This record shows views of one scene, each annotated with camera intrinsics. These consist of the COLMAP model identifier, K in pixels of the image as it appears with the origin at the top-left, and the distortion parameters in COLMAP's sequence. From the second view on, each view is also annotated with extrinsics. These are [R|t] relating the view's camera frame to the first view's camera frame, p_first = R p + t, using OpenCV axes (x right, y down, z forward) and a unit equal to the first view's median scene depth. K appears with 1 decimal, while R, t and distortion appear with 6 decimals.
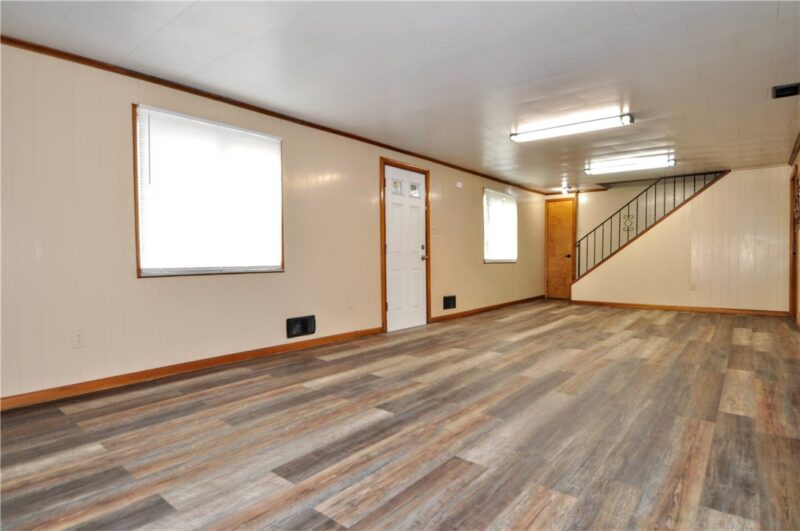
lens RADIAL K [[433.0, 0, 400.0], [0, 433.0, 265.5], [0, 0, 1]] dist [-0.018153, -0.000173]
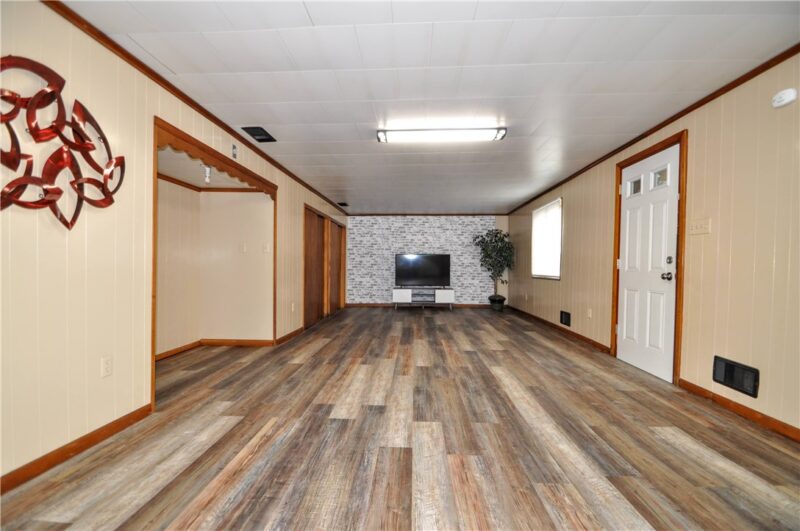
lens RADIAL K [[348.2, 0, 400.0], [0, 348.2, 265.5], [0, 0, 1]] dist [0.022251, -0.023154]
pose [[-0.803129, 0.001753, -0.595803, 1.344590], [-0.012944, 0.999708, 0.020389, -0.077885], [0.595665, 0.024087, -0.802872, 2.319996]]
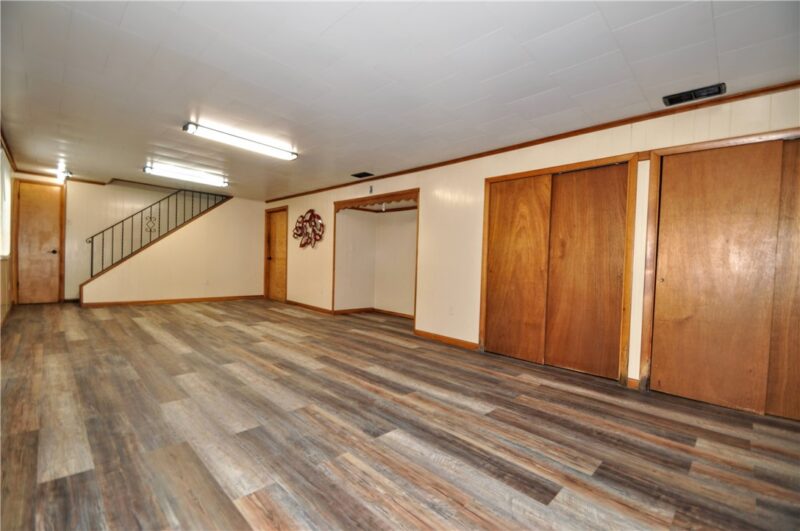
lens RADIAL K [[348.2, 0, 400.0], [0, 348.2, 265.5], [0, 0, 1]] dist [0.022251, -0.023154]
pose [[0.081133, 0.002559, 0.996700, -0.686320], [-0.018328, 0.999831, -0.001075, -0.020569], [-0.996535, -0.018180, 0.081167, 0.805156]]
